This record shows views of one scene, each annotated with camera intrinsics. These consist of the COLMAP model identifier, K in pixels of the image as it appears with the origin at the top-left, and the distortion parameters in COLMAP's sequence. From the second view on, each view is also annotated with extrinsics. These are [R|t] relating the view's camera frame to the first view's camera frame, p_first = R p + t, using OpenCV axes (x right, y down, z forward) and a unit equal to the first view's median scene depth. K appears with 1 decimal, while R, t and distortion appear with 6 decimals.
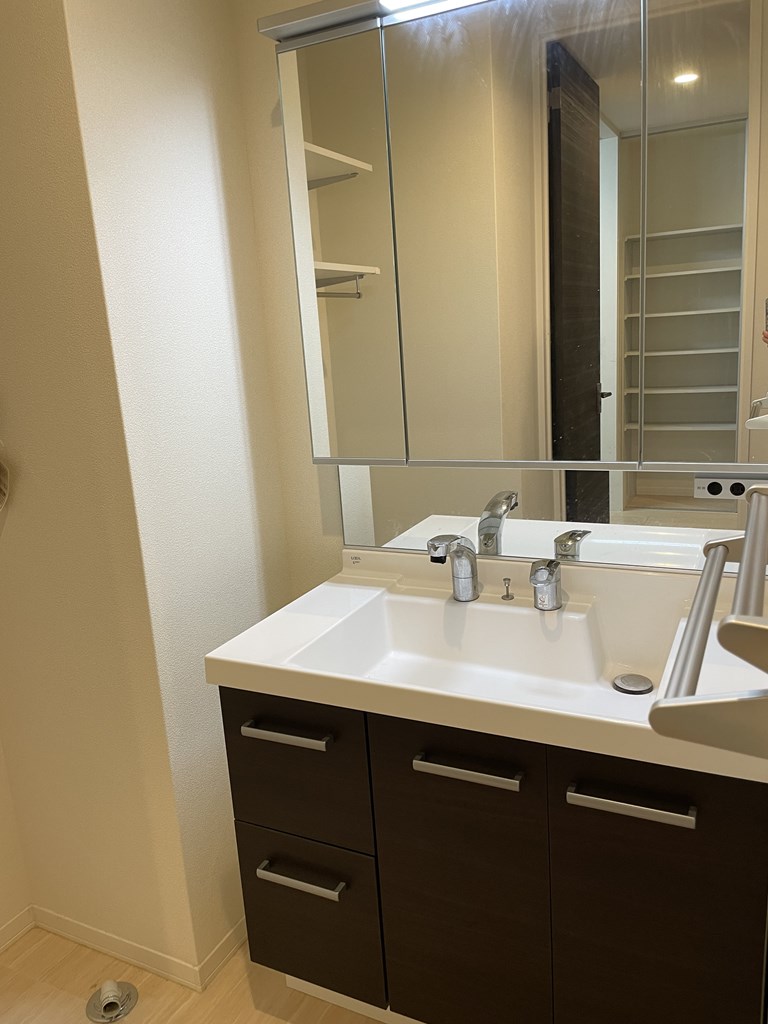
lens RADIAL K [[784.8, 0, 385.3], [0, 784.8, 508.5], [0, 0, 1]] dist [0.026236, -0.023170]
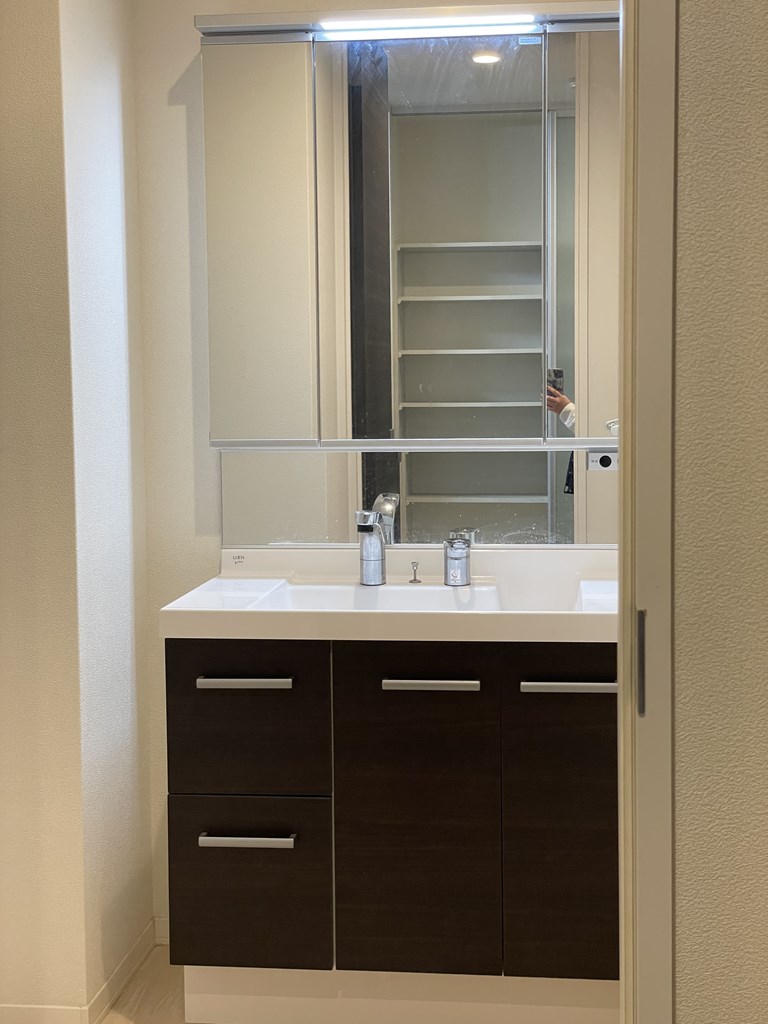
lens RADIAL K [[1542.1, 0, 383.5], [0, 1542.1, 513.5], [0, 0, 1]] dist [0.038824, 0.000000]
pose [[0.941185, 0.025152, 0.336954, -0.556656], [0.024894, 0.989354, -0.143385, 0.314743], [-0.336973, 0.143340, 0.930539, -0.843470]]
